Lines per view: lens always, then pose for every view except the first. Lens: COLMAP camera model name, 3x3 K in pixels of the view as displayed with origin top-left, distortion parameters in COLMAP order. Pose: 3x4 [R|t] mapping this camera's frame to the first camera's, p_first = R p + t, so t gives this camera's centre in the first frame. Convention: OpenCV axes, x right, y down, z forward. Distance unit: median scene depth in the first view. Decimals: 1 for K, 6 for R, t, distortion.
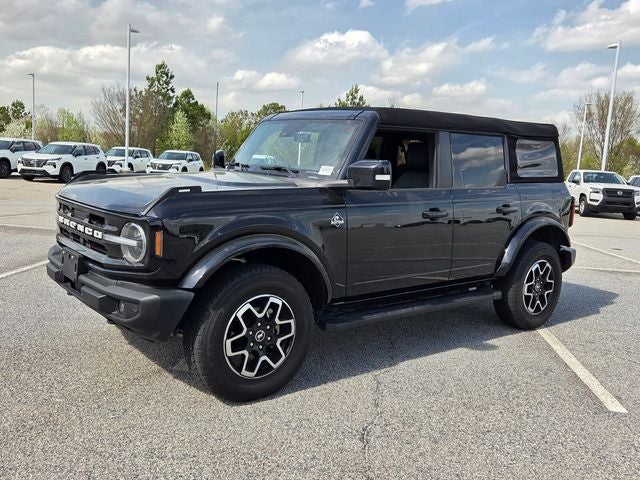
lens RADIAL K [[574.1, 0, 306.6], [0, 574.1, 225.8], [0, 0, 1]] dist [0.072429, -0.011874]
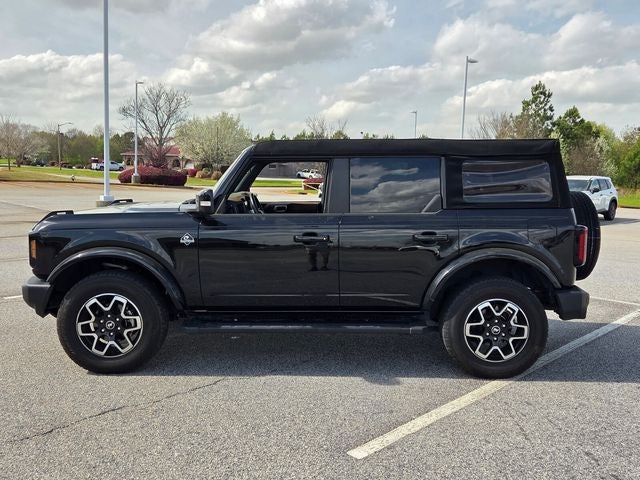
lens RADIAL K [[574.1, 0, 306.6], [0, 574.1, 225.8], [0, 0, 1]] dist [0.072429, -0.011874]
pose [[0.789866, 0.020435, -0.612939, 0.864923], [-0.047022, 0.998521, -0.027305, -0.014960], [0.611474, 0.050389, 0.789658, 0.179162]]
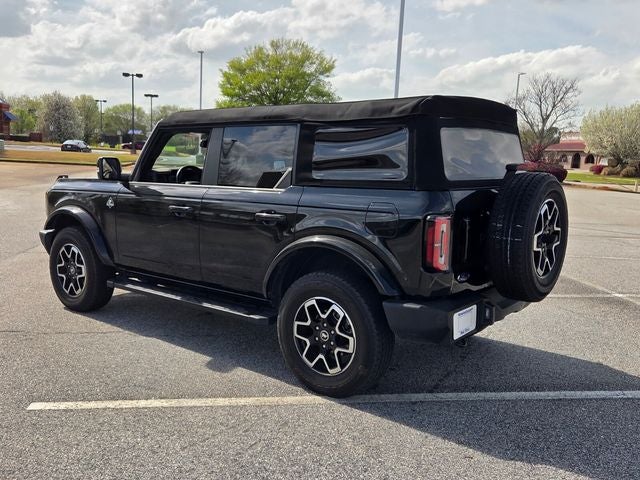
lens RADIAL K [[573.5, 0, 320.0], [0, 573.5, 240.0], [0, 0, 1]] dist [0.116794, -0.162617]
pose [[0.244238, 0.093898, -0.965159, 1.306515], [-0.129769, 0.989513, 0.063429, -0.064759], [0.960993, 0.109756, 0.253862, 0.997348]]
